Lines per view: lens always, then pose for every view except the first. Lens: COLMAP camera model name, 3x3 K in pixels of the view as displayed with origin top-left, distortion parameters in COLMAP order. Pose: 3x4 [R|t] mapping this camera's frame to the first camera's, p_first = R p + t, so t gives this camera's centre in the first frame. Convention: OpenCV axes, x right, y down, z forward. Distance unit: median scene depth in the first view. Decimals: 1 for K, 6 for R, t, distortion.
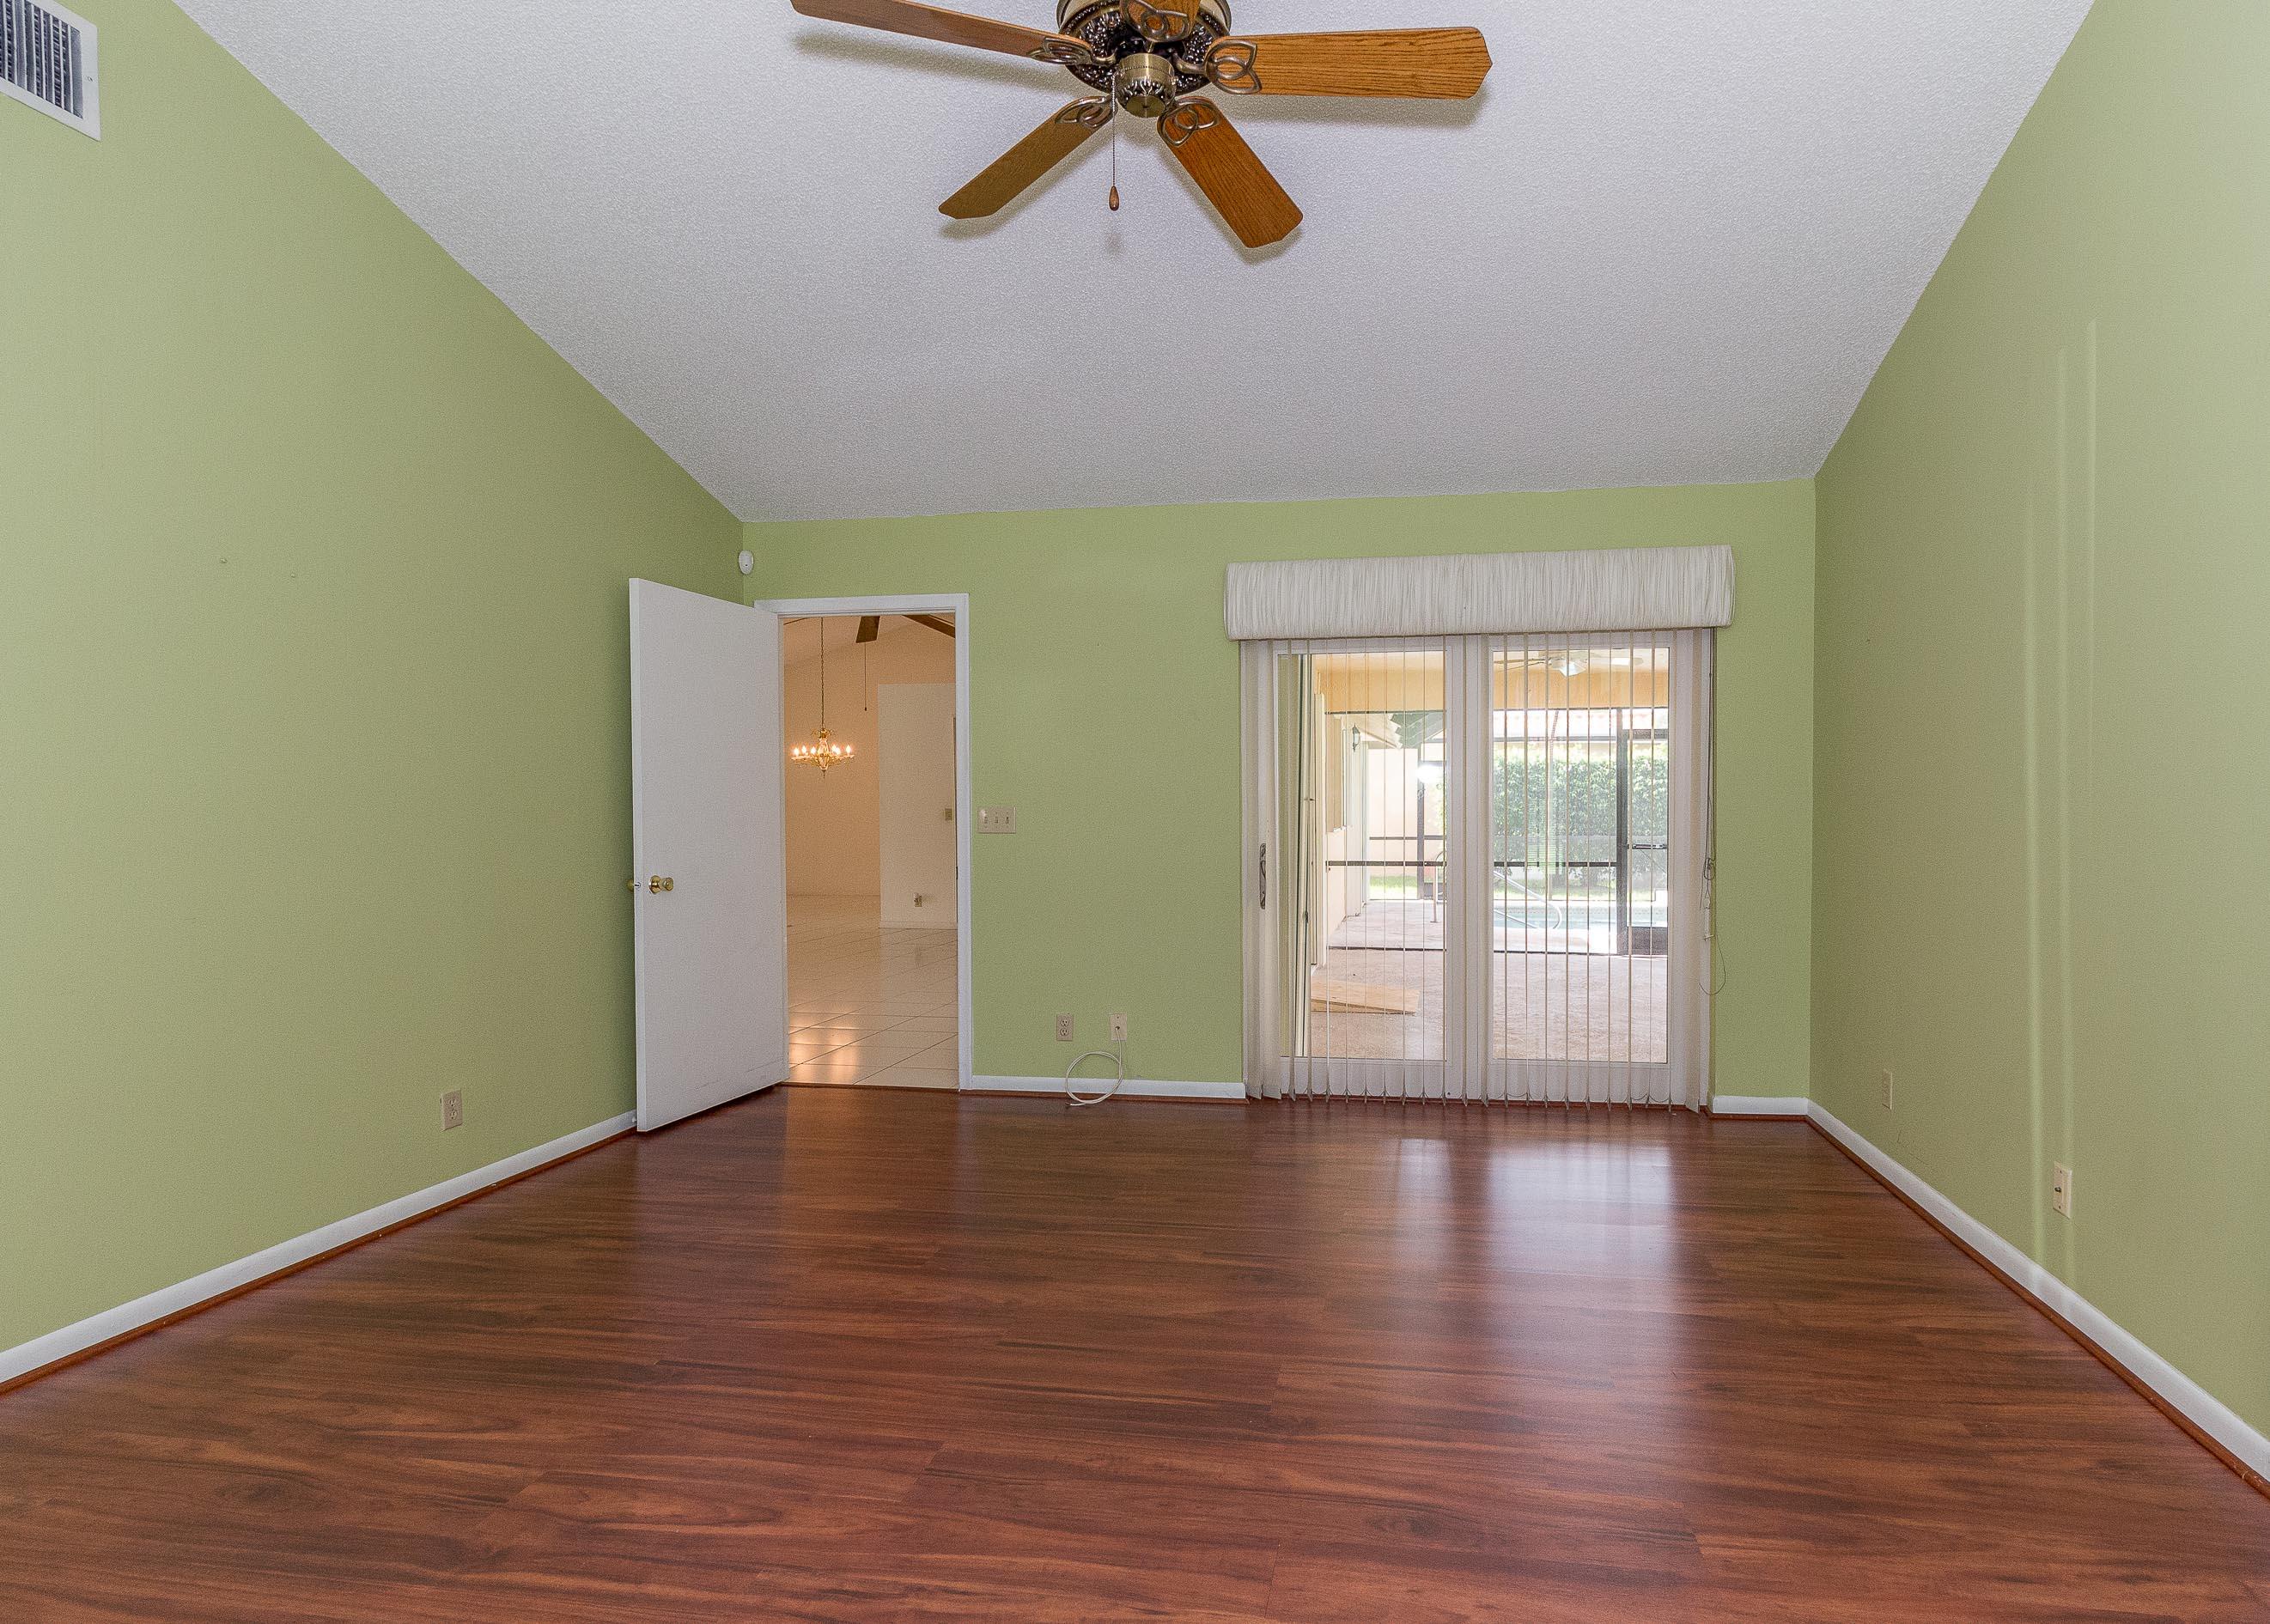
lens RADIAL K [[1124.2, 0, 1264.5], [0, 1124.2, 816.1], [0, 0, 1]] dist [-0.000970, 0.000528]
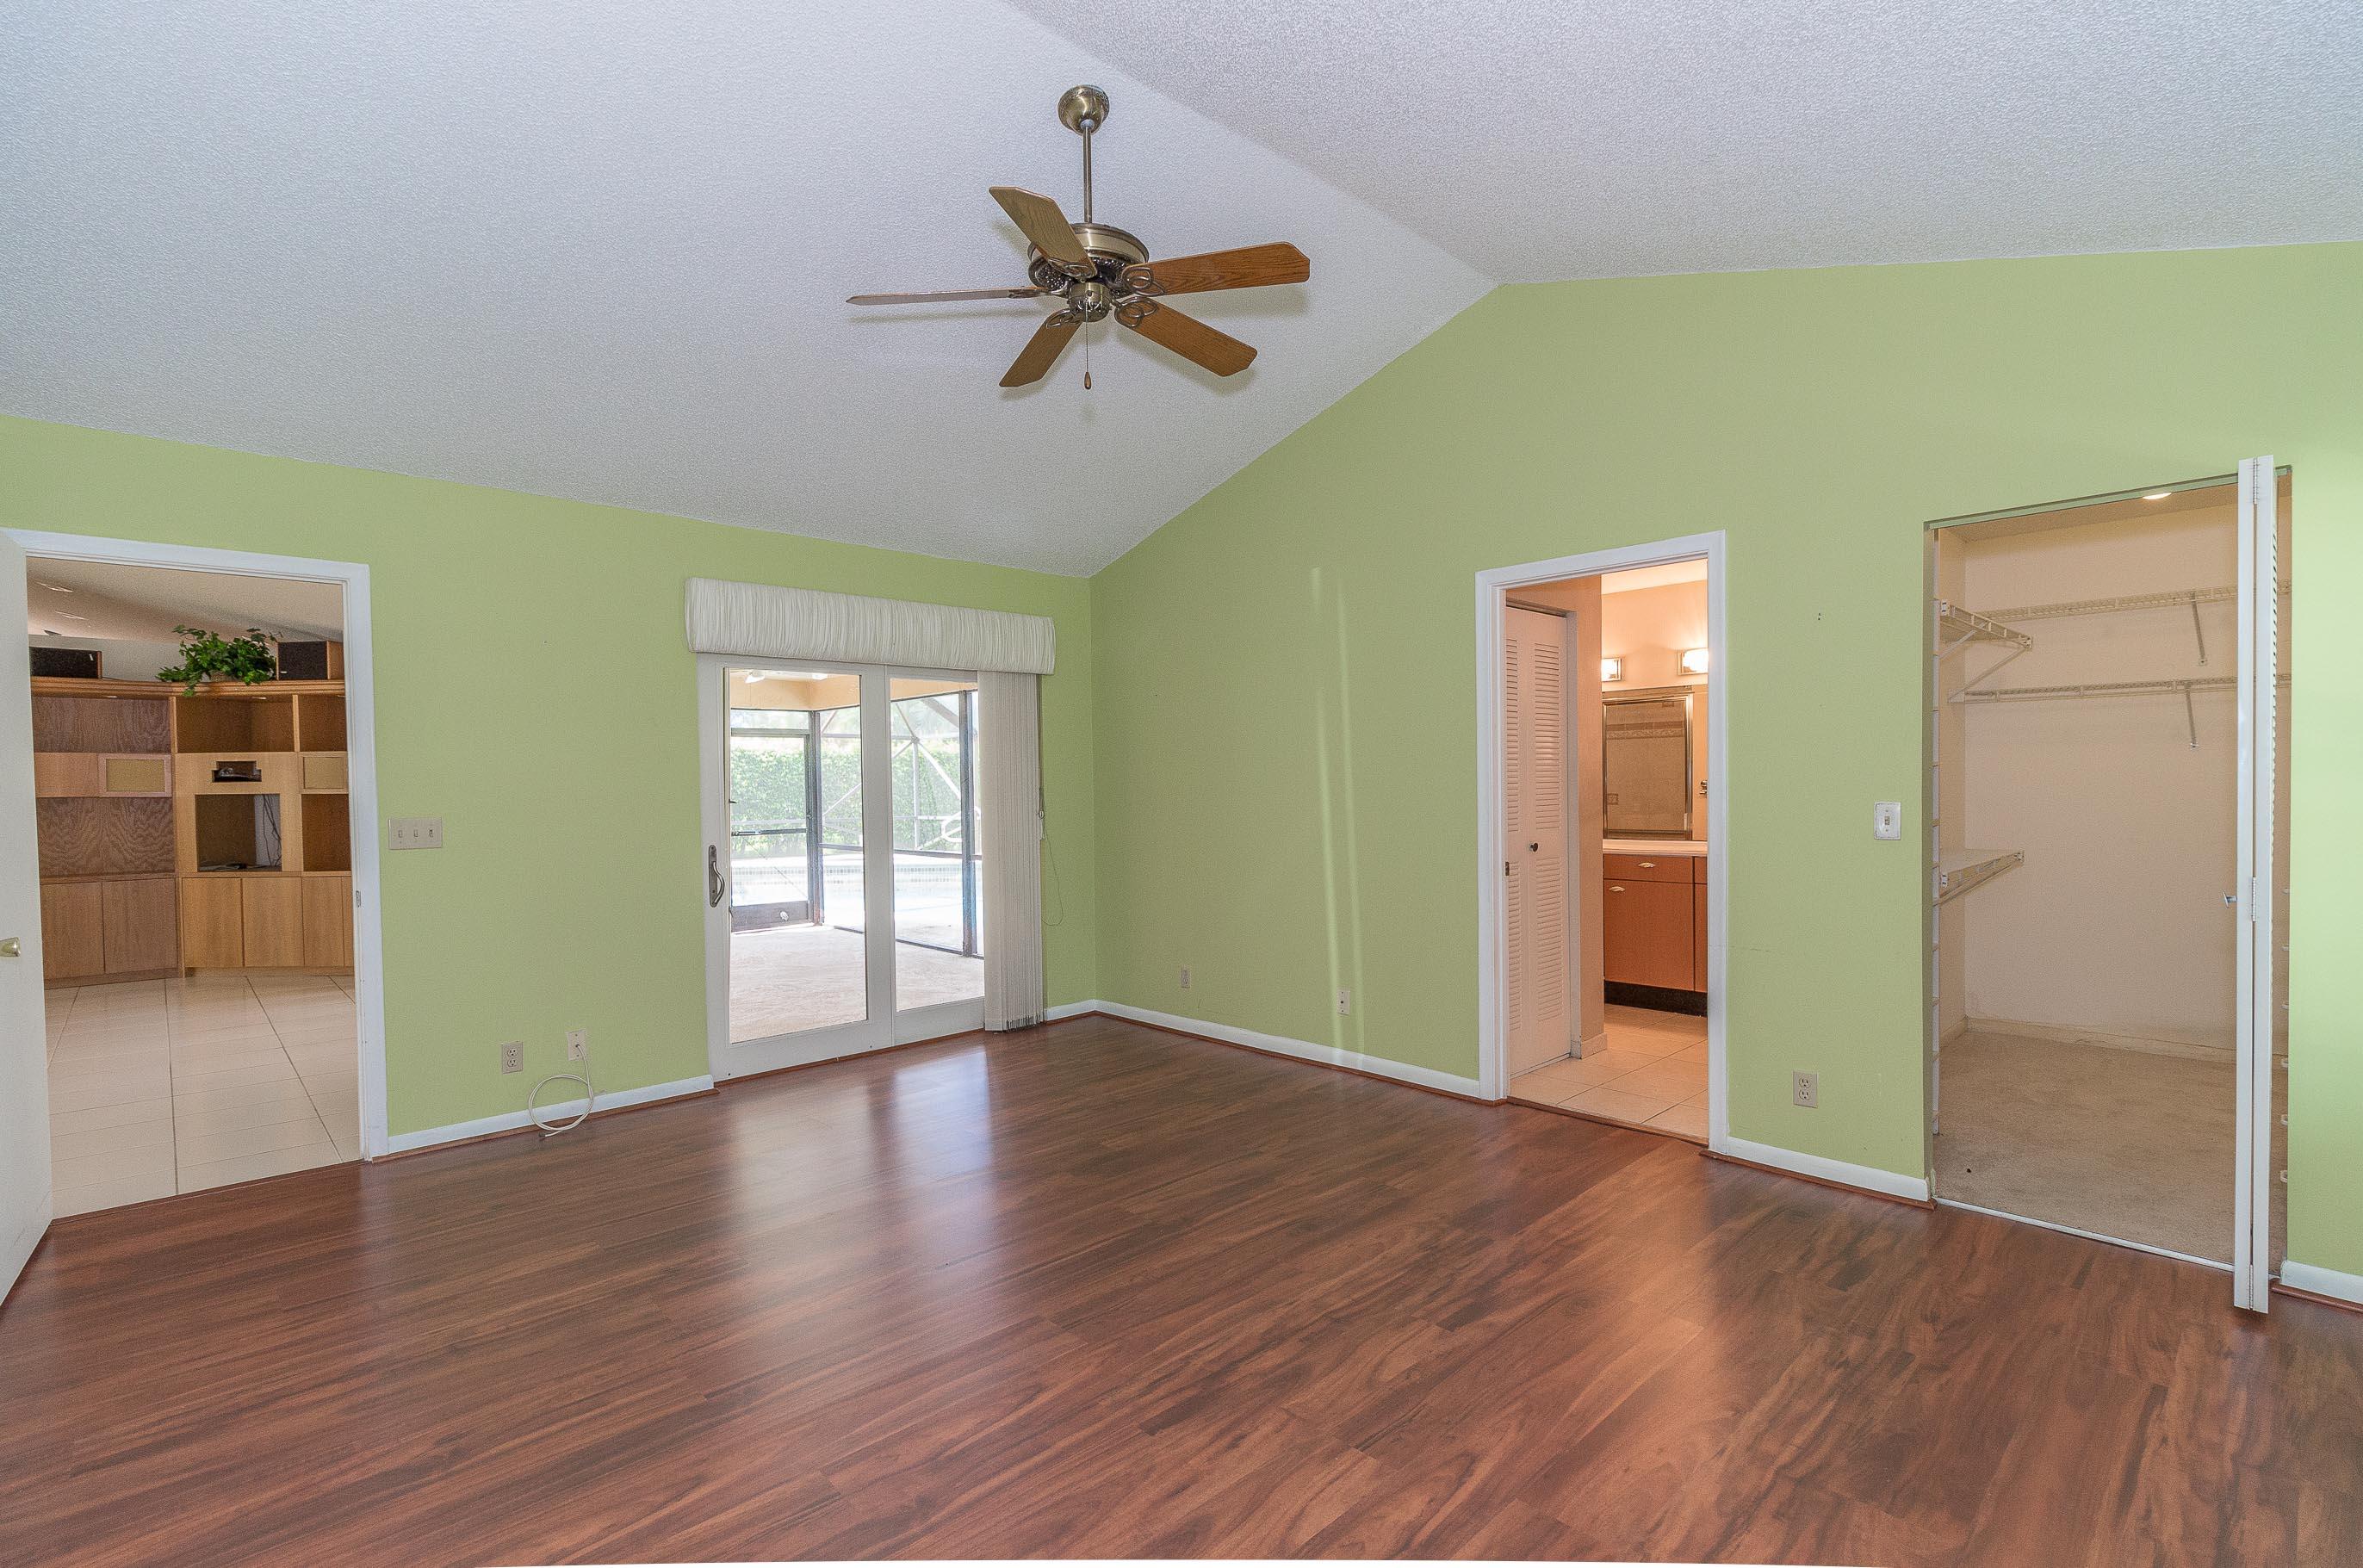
lens RADIAL K [[1089.8, 0, 1102.7], [0, 1089.8, 781.9], [0, 0, 1]] dist [-0.001417, -0.000152]
pose [[0.646709, -0.007225, 0.762703, -0.945558], [0.017980, 0.999822, -0.005774, -0.040065], [-0.762525, 0.017448, 0.646723, 0.094076]]
